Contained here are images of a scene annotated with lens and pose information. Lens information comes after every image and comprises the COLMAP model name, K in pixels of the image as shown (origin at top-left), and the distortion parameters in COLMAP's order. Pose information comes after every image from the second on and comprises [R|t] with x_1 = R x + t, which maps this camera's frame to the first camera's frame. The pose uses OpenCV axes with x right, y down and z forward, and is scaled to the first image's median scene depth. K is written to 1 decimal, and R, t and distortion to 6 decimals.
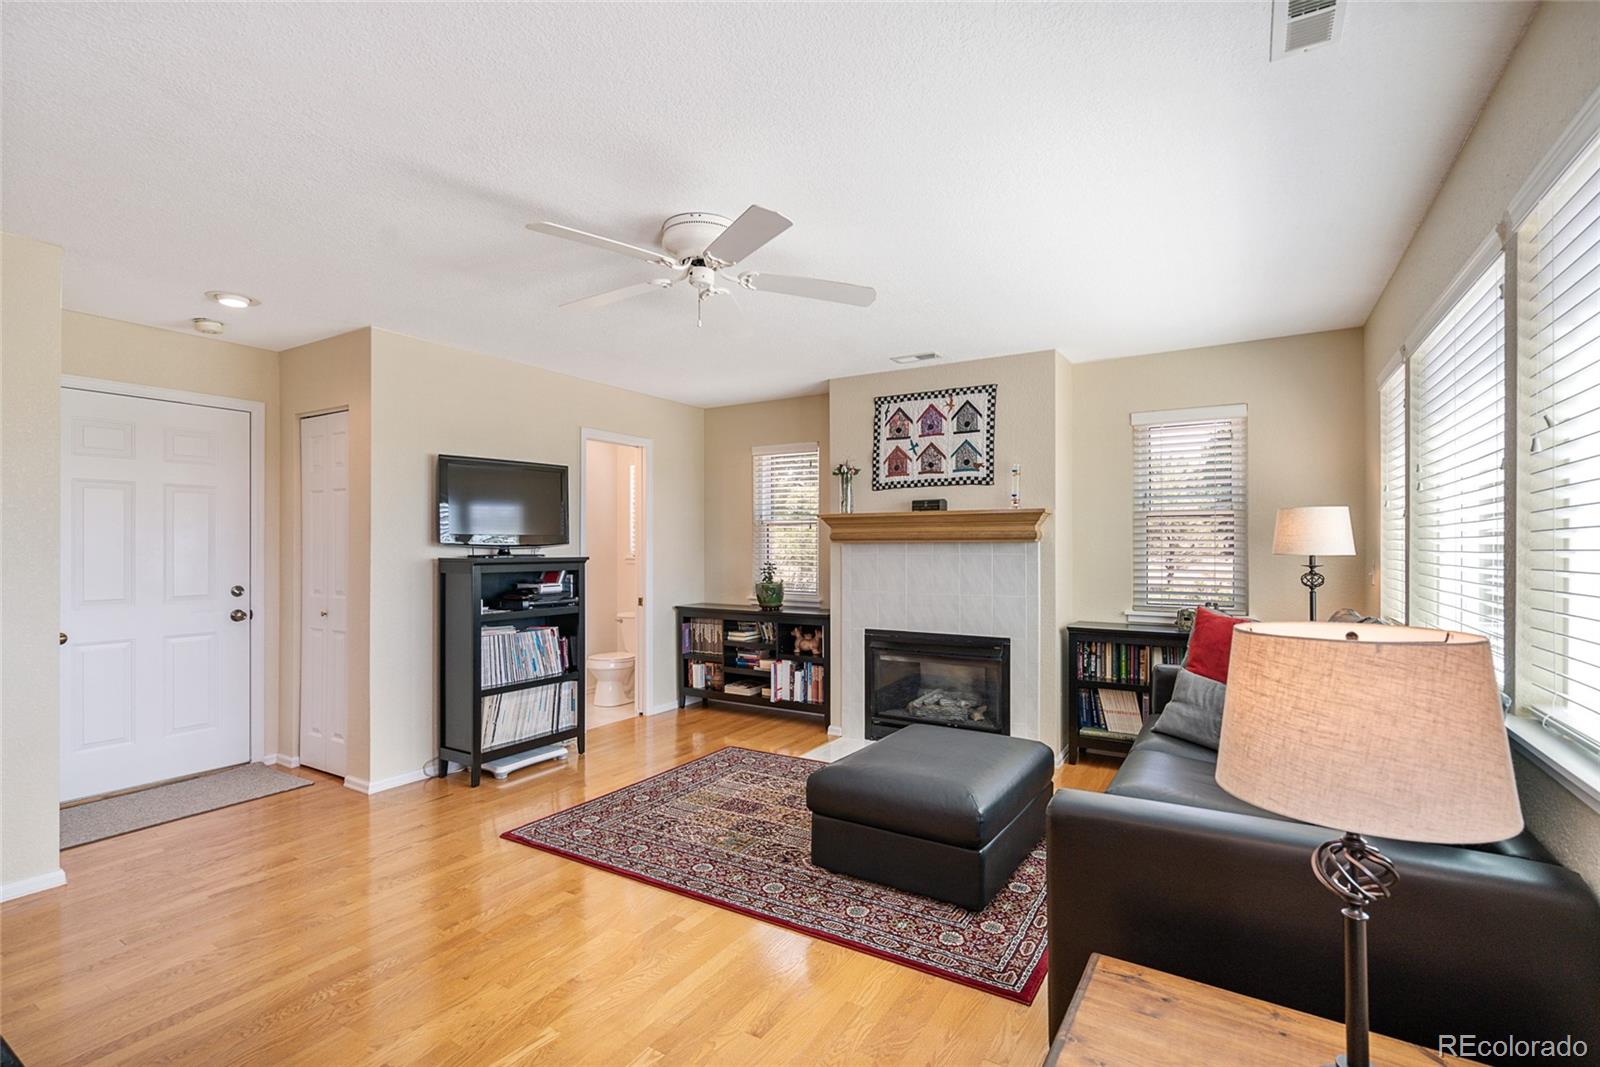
lens RADIAL K [[735.1, 0, 802.5], [0, 735.1, 544.6], [0, 0, 1]] dist [-0.001312, 0.000535]
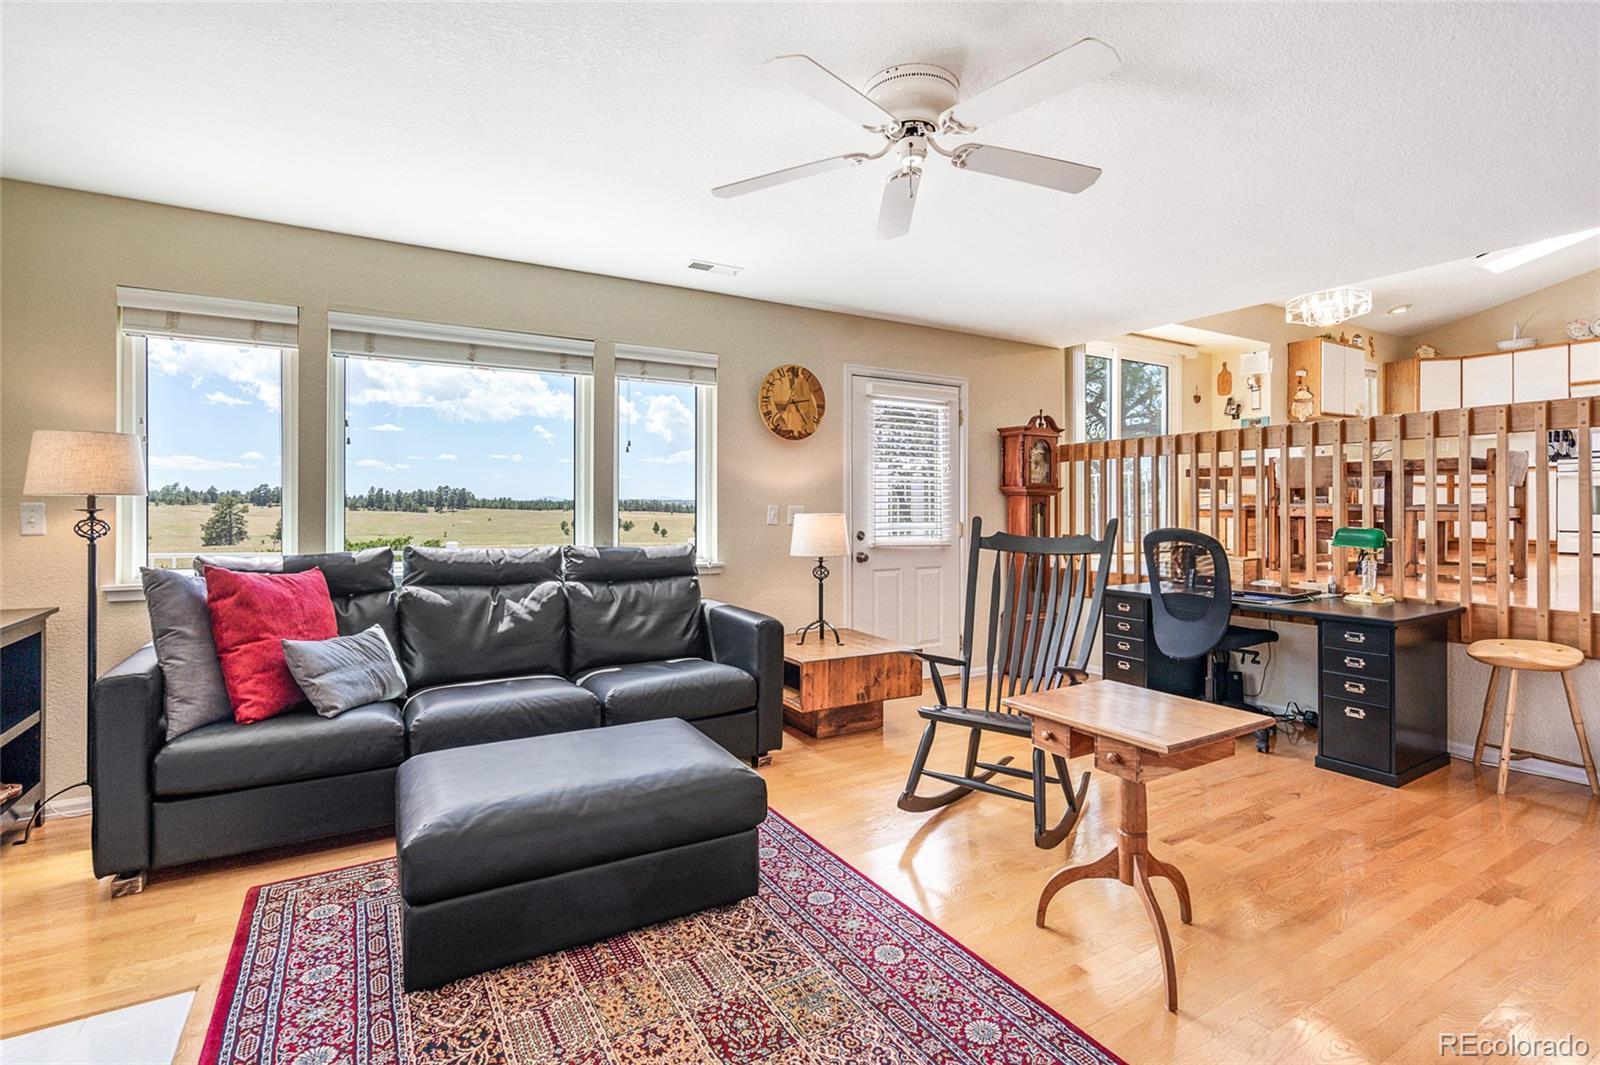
lens RADIAL K [[748.9, 0, 796.8], [0, 748.9, 509.7], [0, 0, 1]] dist [-0.002191, 0.000084]
pose [[-0.880590, -0.000234, 0.473878, -0.240299], [-0.002554, 0.999988, -0.004252, 0.023058], [-0.473871, -0.004954, -0.880580, 1.025005]]
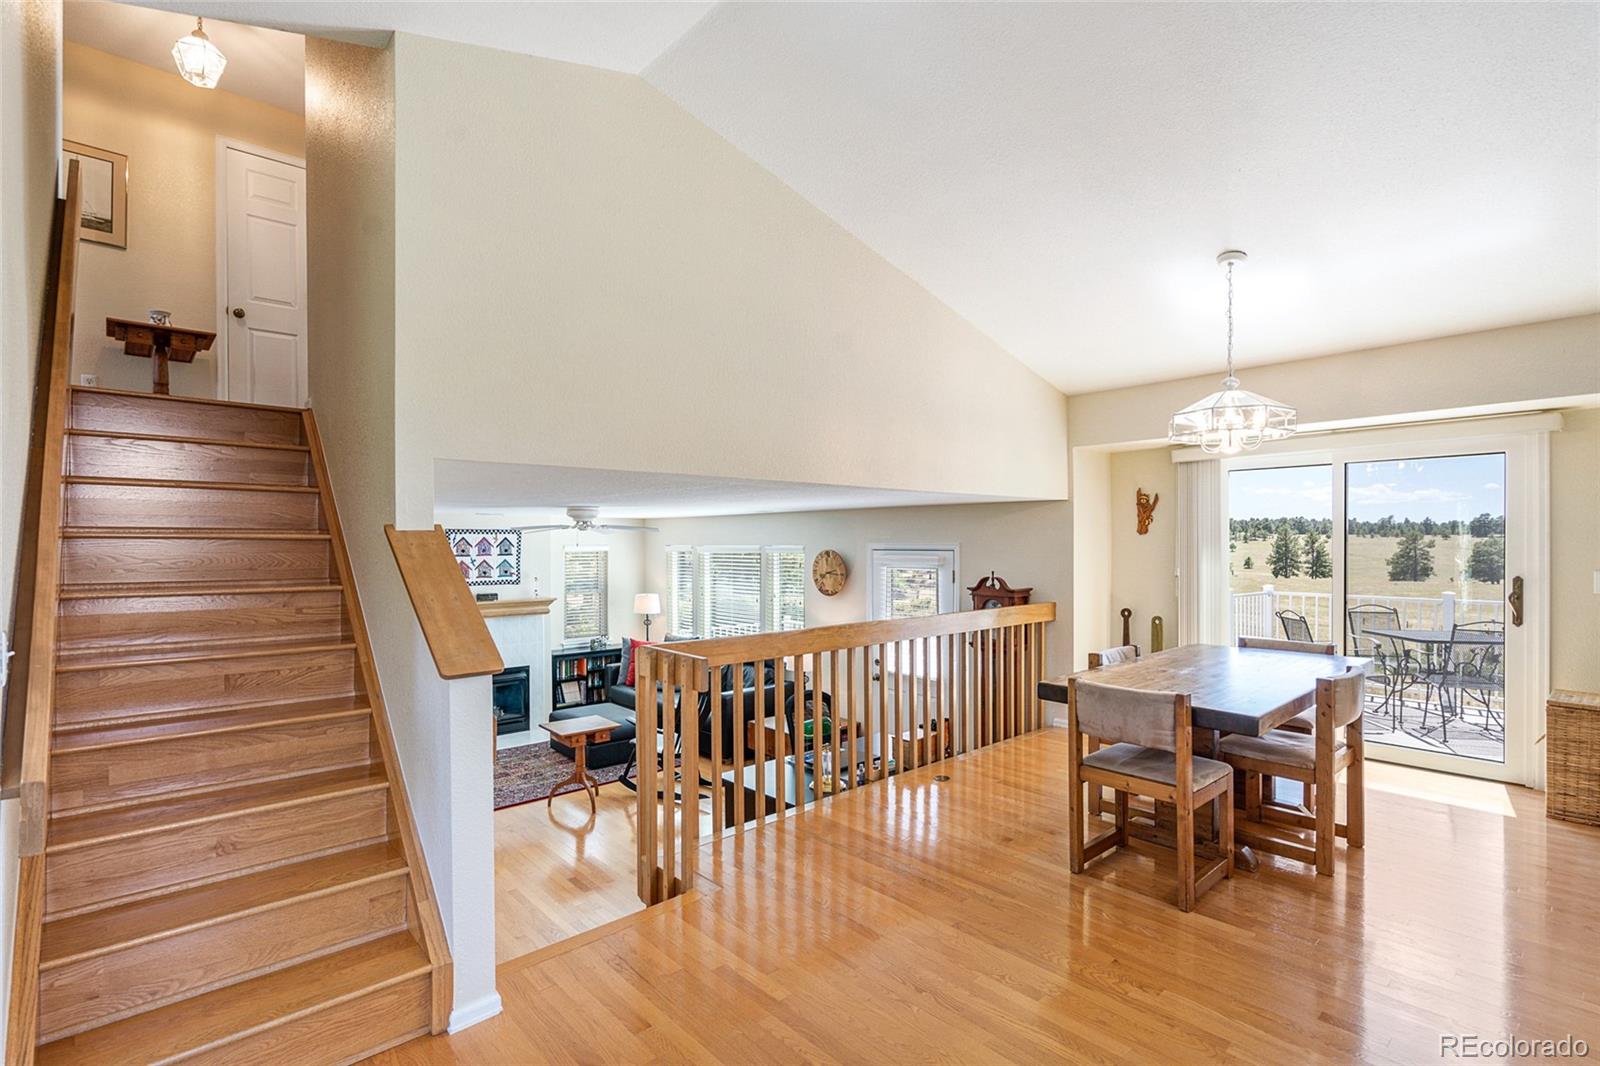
lens RADIAL K [[749.6, 0, 792.0], [0, 749.6, 545.8], [0, 0, 1]] dist [0.000005, 0.000516]
pose [[0.295390, -0.005967, 0.955358, -1.292032], [-0.001724, 0.999976, 0.006779, -0.185041], [-0.955375, -0.003649, 0.295372, -0.205827]]
